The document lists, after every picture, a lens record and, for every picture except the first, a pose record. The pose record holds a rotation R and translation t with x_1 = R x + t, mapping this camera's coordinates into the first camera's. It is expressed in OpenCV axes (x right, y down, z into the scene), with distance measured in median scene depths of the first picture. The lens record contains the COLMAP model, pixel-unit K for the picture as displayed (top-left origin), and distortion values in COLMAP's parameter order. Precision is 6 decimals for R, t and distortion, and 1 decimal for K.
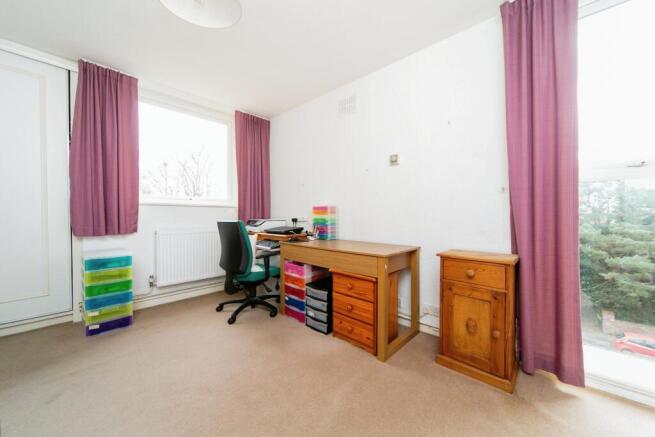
lens RADIAL K [[241.9, 0, 327.5], [0, 241.9, 218.5], [0, 0, 1]] dist [-0.000903, -0.000050]
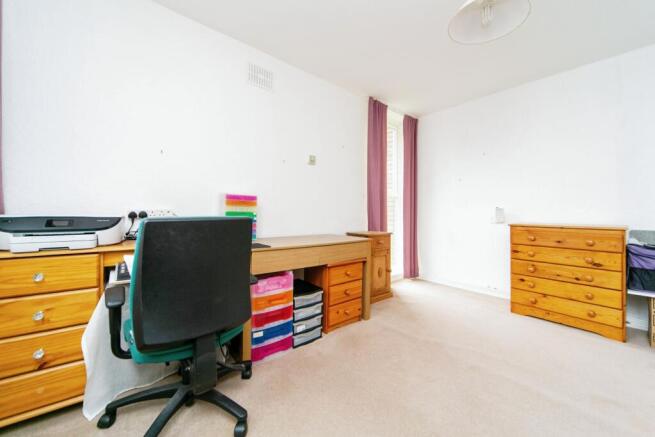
lens RADIAL K [[241.9, 0, 327.5], [0, 241.9, 218.5], [0, 0, 1]] dist [-0.000903, -0.000050]
pose [[0.136351, -0.019621, 0.990466, -0.754623], [0.002283, 0.999807, 0.019492, 0.006321], [-0.990658, -0.000397, 0.136370, 0.704200]]
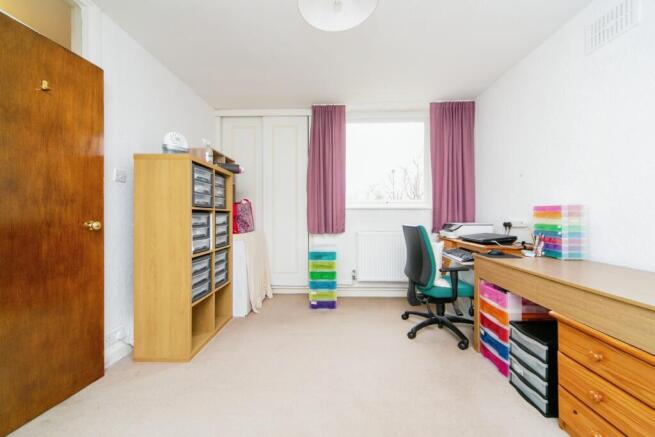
lens RADIAL K [[243.1, 0, 327.5], [0, 243.1, 218.5], [0, 0, 1]] dist [0.000208, -0.000111]
pose [[0.658447, 0.004159, -0.752616, 0.077465], [-0.004564, 0.999988, 0.001534, -0.014975], [0.752613, 0.002425, 0.658458, 0.148476]]
